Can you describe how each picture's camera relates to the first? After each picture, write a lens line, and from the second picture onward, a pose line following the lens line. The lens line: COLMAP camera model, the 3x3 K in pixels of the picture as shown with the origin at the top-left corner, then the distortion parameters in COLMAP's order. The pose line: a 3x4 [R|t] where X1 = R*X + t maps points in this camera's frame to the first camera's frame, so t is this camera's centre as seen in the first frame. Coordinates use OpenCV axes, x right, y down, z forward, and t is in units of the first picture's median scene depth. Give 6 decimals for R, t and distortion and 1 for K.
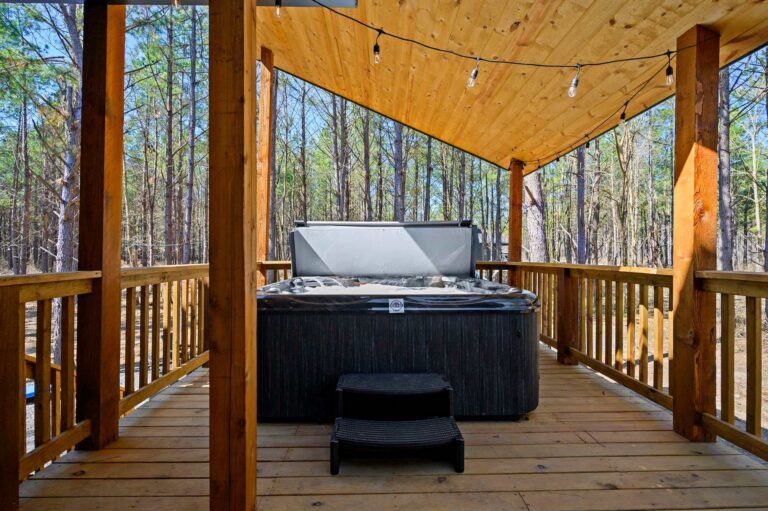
lens RADIAL K [[357.4, 0, 386.1], [0, 357.4, 251.6], [0, 0, 1]] dist [-0.000196, 0.000131]
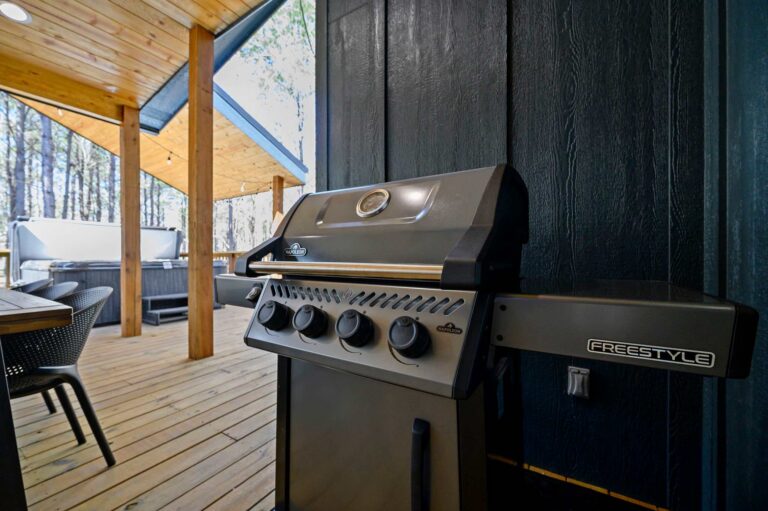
lens RADIAL K [[301.7, 0, 384.1], [0, 301.7, 256.5], [0, 0, 1]] dist [0.000101, -0.000243]
pose [[0.539363, -0.001323, 0.842072, -0.760024], [-0.001397, 0.999996, 0.002466, 0.080957], [-0.842072, -0.002506, 0.539359, -1.068989]]
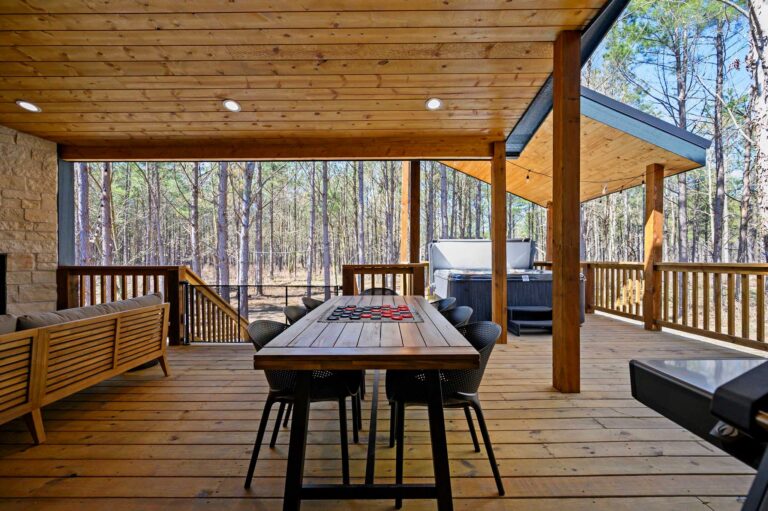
lens RADIAL K [[307.0, 0, 383.8], [0, 307.0, 258.5], [0, 0, 1]] dist [-0.000032, 0.000003]
pose [[0.999610, -0.003905, -0.027654, -0.776384], [0.004081, 0.999972, 0.006285, 0.004732], [0.027629, -0.006396, 0.999598, -0.968134]]
